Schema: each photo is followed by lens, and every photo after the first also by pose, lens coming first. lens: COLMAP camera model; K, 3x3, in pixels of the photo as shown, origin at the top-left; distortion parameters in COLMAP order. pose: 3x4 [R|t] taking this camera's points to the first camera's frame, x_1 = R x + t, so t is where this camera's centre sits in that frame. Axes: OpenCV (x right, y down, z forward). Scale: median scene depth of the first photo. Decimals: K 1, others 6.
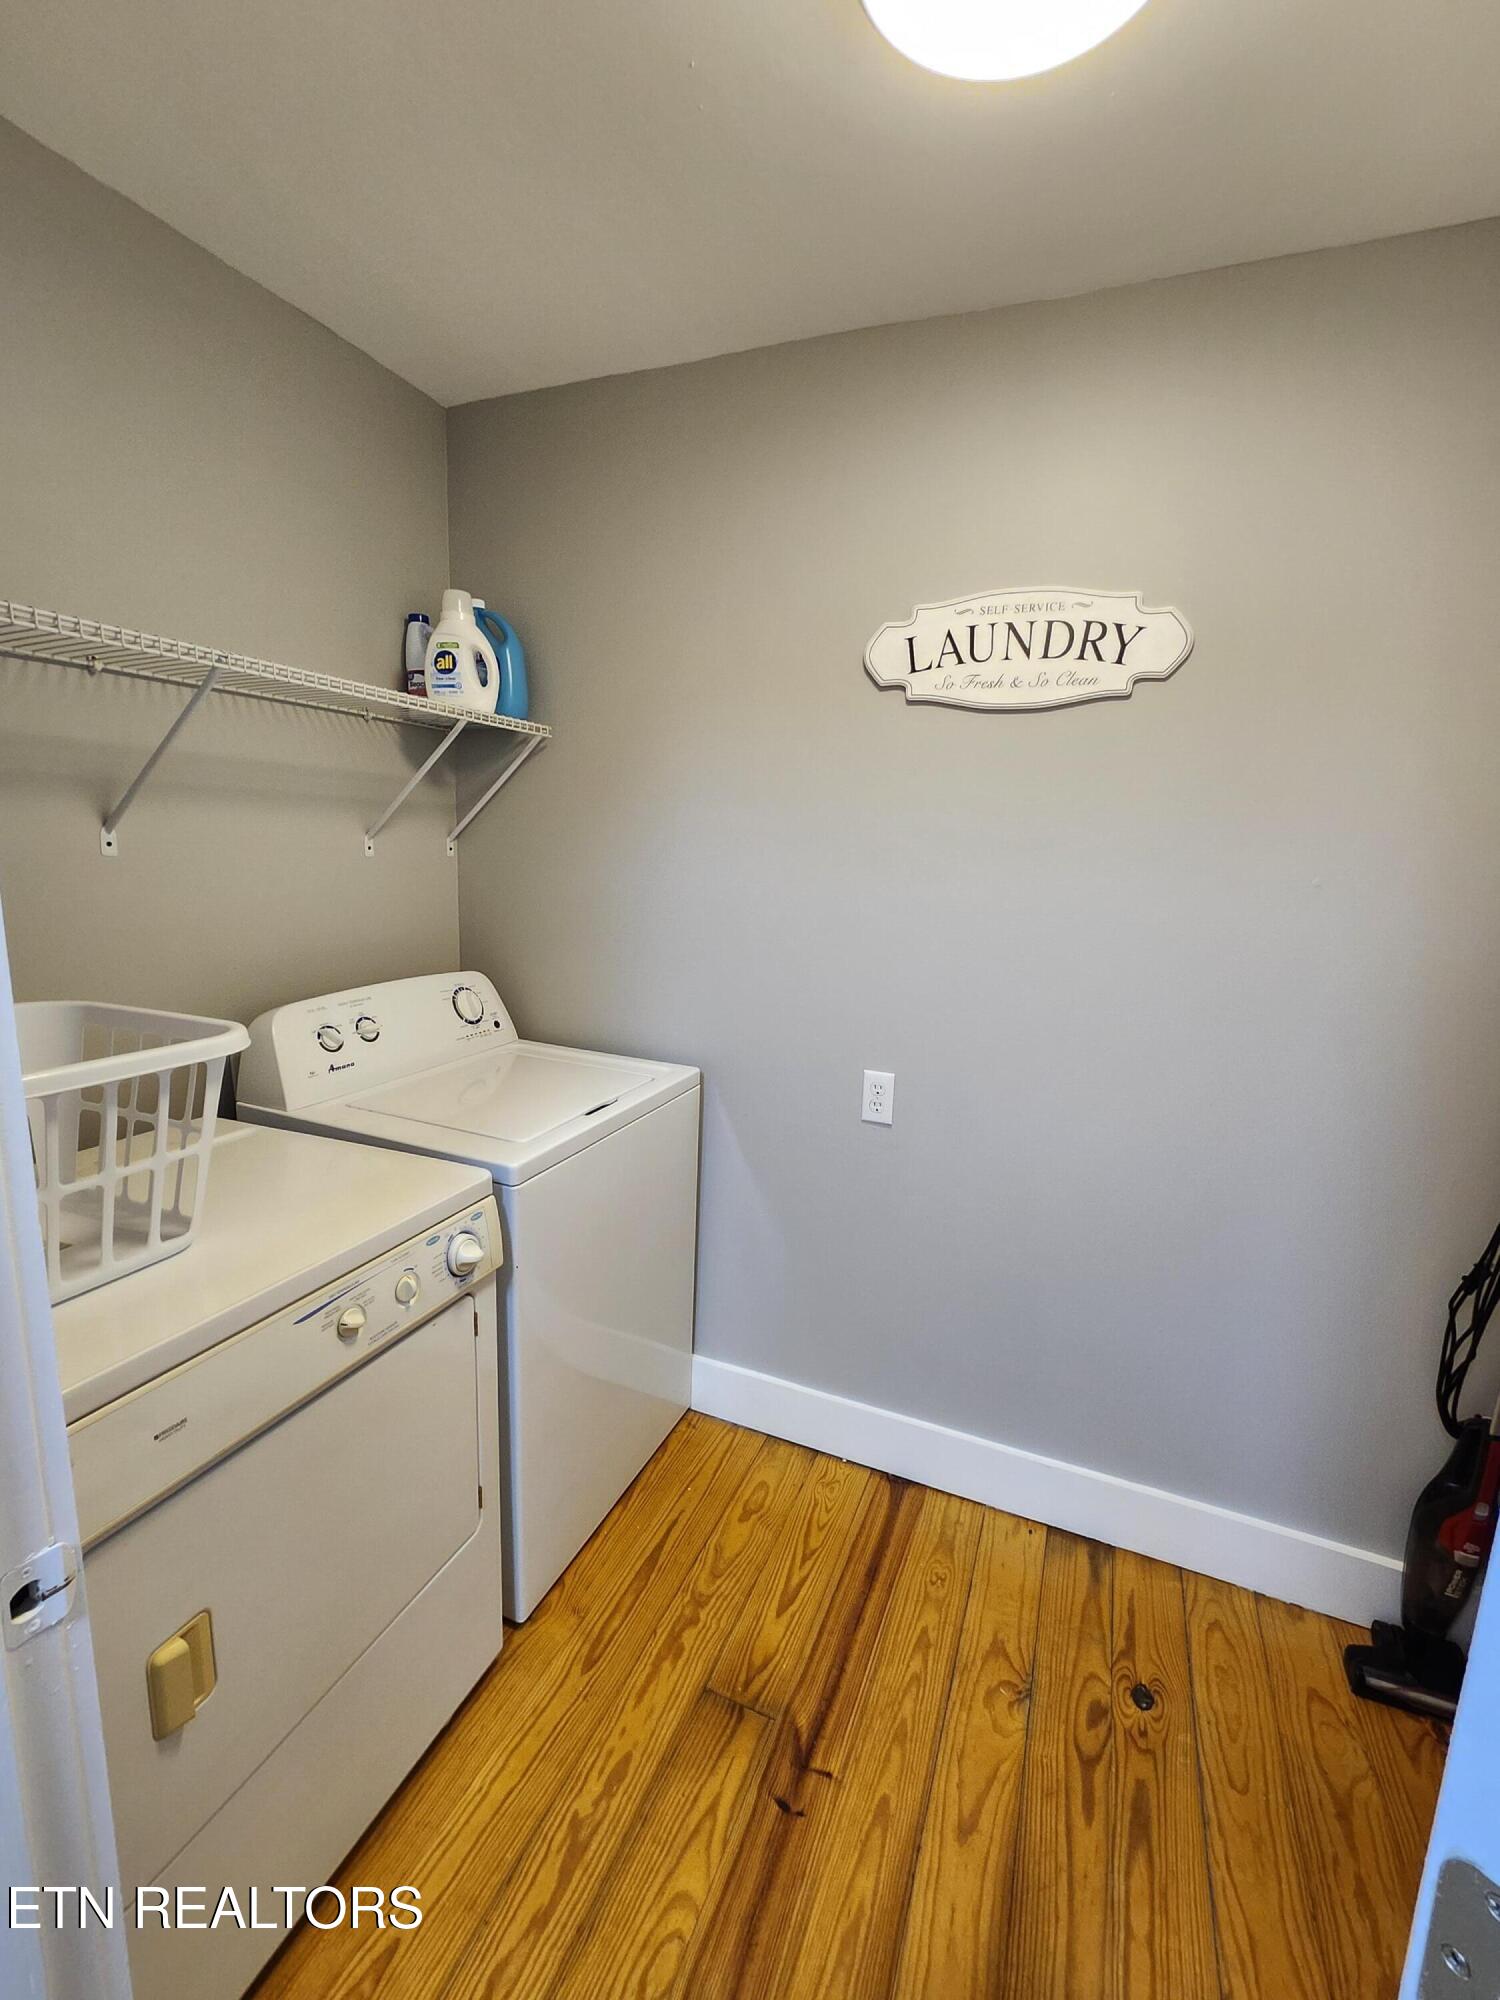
lens RADIAL K [[857.0, 0, 750.0], [0, 857.0, 1000.0], [0, 0, 1]] dist [-0.000703, 0.000158]
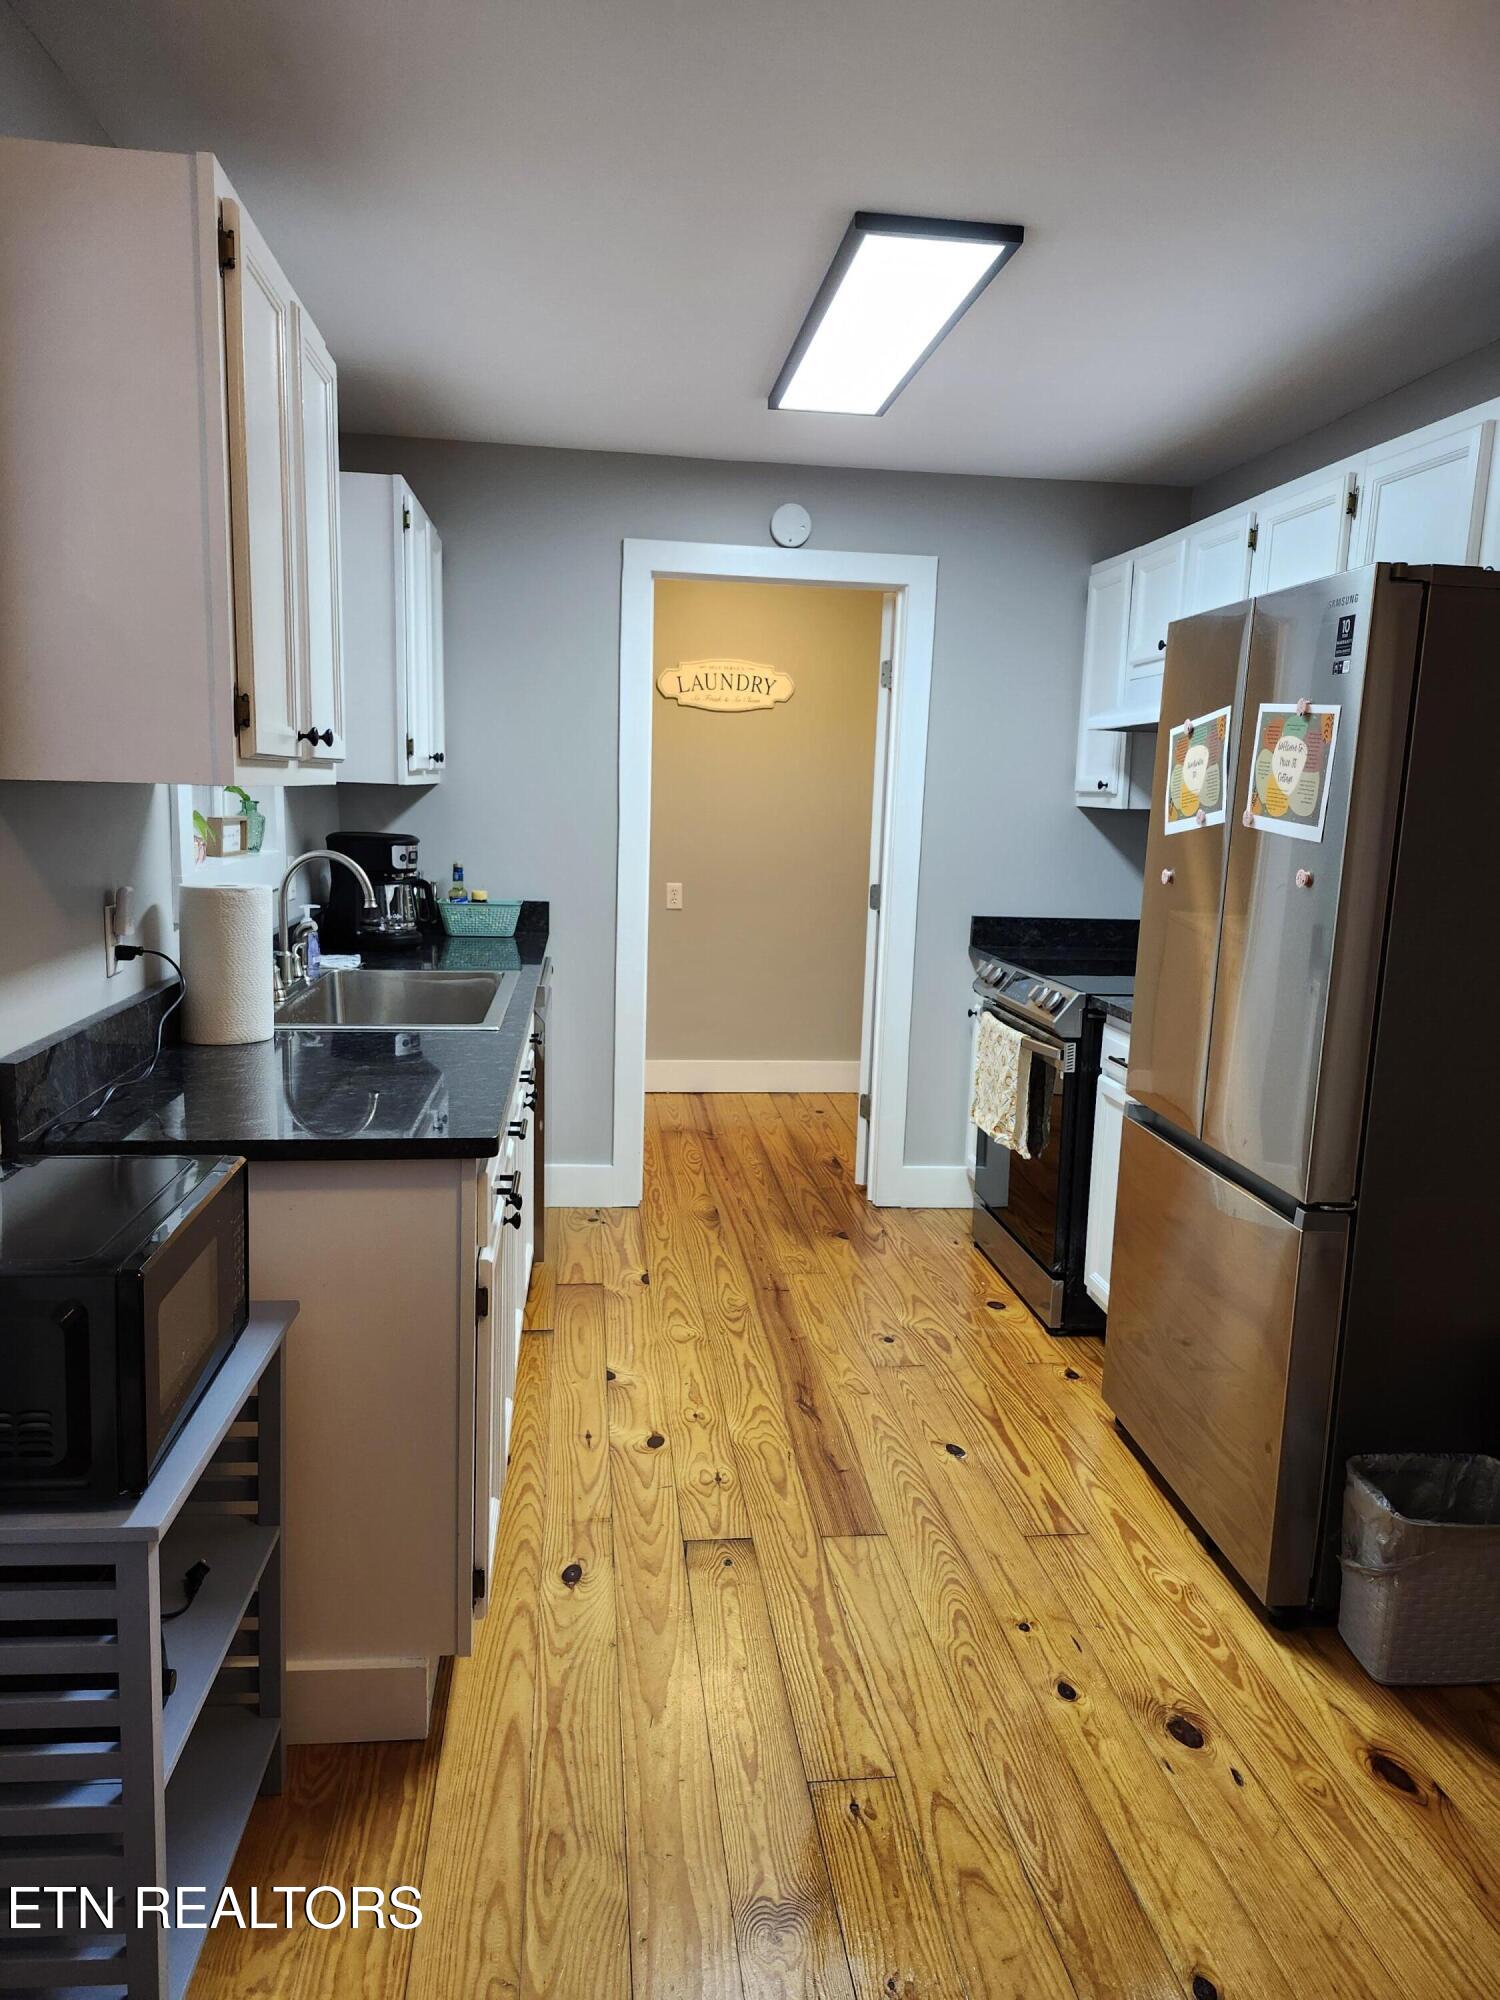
lens RADIAL K [[1358.4, 0, 750.0], [0, 1358.4, 1000.0], [0, 0, 1]] dist [-0.000620, -0.000111]
pose [[0.868478, -0.098153, 0.485913, -1.491014], [0.099027, 0.994796, 0.023954, 0.348547], [-0.485736, 0.027315, 0.873679, -2.195244]]
